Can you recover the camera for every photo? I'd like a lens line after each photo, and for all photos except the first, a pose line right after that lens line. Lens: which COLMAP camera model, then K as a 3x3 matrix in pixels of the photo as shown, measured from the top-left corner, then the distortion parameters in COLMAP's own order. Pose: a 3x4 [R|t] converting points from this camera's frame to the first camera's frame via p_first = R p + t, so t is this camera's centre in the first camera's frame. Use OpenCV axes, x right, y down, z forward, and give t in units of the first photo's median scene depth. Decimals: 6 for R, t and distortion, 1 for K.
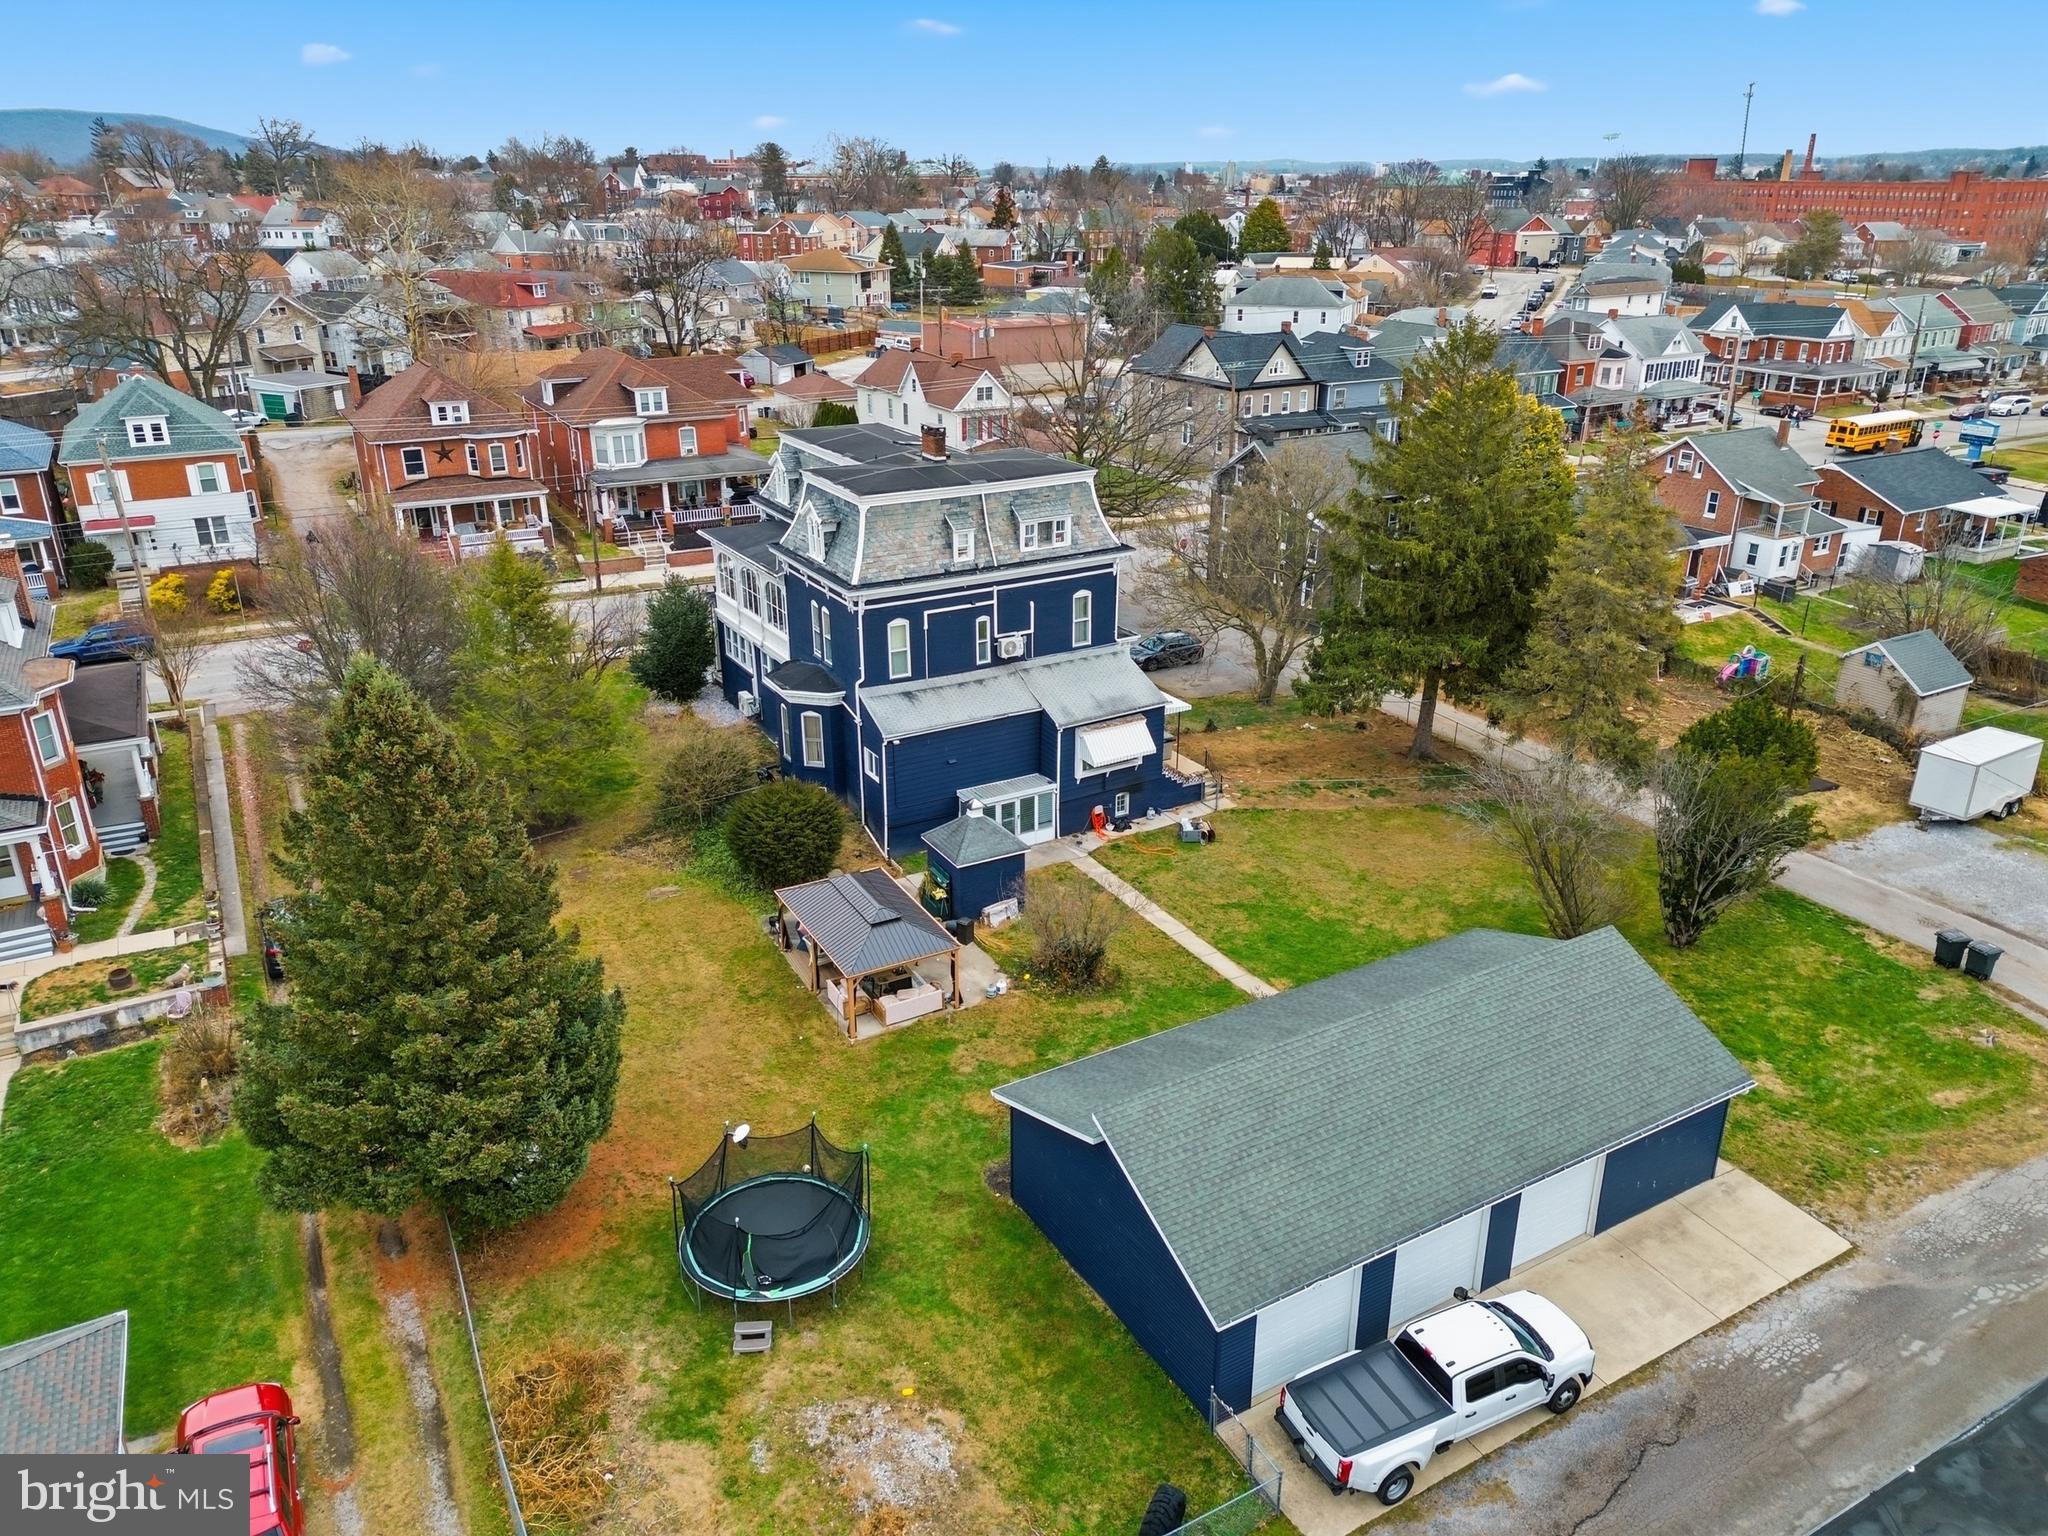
lens RADIAL K [[1440.4, 0, 1021.6], [0, 1440.4, 761.4], [0, 0, 1]] dist [0.089927, -0.094642]
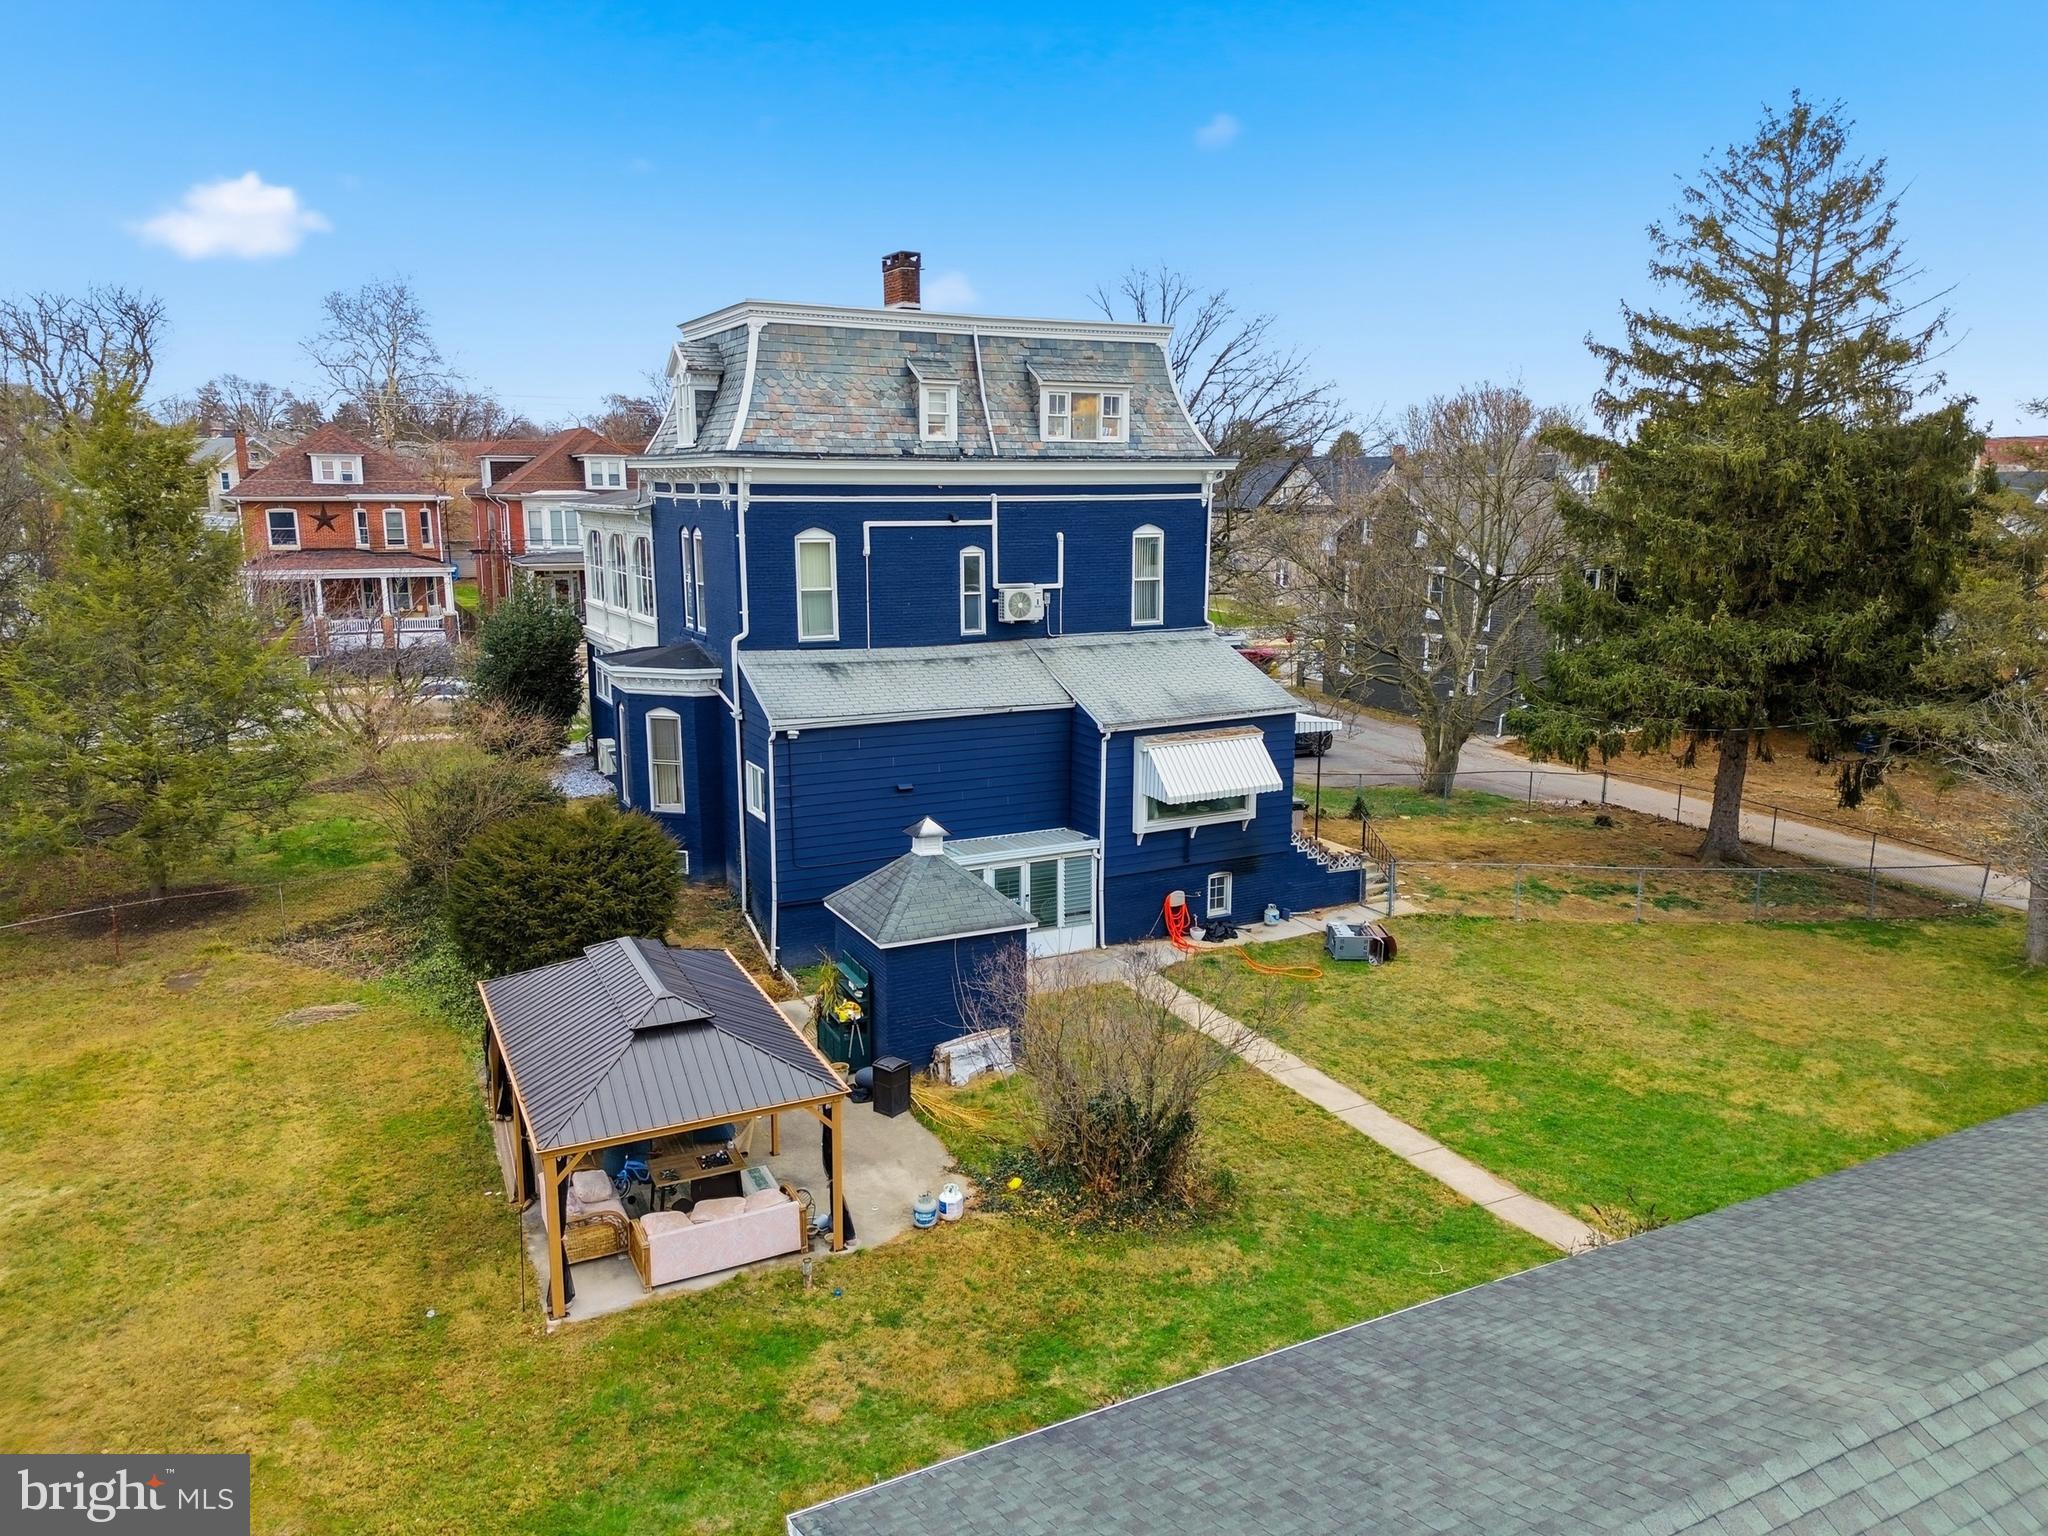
lens RADIAL K [[1440.4, 0, 1021.6], [0, 1440.4, 761.4], [0, 0, 1]] dist [0.089927, -0.094642]
pose [[0.998601, 0.010060, -0.051906, 0.023143], [-0.019904, 0.981040, -0.192778, 0.092305], [0.048983, 0.193542, 0.979869, 0.463102]]
